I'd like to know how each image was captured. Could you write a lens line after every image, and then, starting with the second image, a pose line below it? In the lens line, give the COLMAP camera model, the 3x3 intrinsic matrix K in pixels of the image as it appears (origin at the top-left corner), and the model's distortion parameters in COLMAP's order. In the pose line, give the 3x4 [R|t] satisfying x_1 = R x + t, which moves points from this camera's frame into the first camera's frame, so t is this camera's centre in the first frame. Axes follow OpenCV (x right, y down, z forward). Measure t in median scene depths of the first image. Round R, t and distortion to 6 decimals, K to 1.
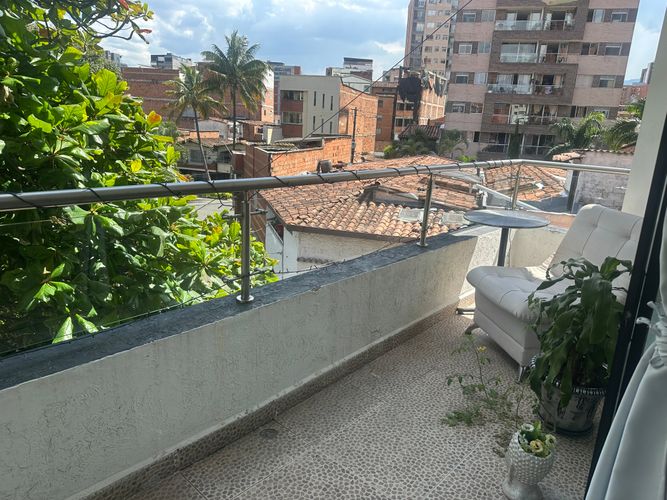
lens RADIAL K [[474.7, 0, 333.5], [0, 474.7, 250.0], [0, 0, 1]] dist [0.000112, -0.005315]
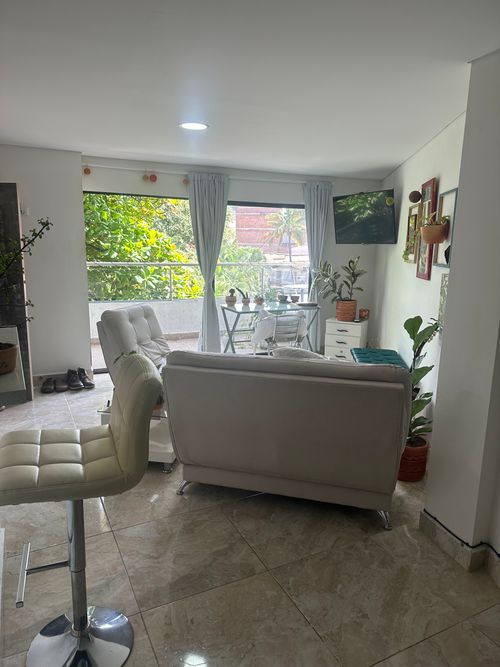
lens RADIAL K [[474.7, 0, 250.0], [0, 474.7, 333.5], [0, 0, 1]] dist [0.000112, -0.005315]
pose [[0.925695, 0.045916, -0.375473, 1.102967], [-0.076470, 0.994827, -0.066875, 0.367398], [0.370460, 0.090619, 0.924418, -1.293661]]
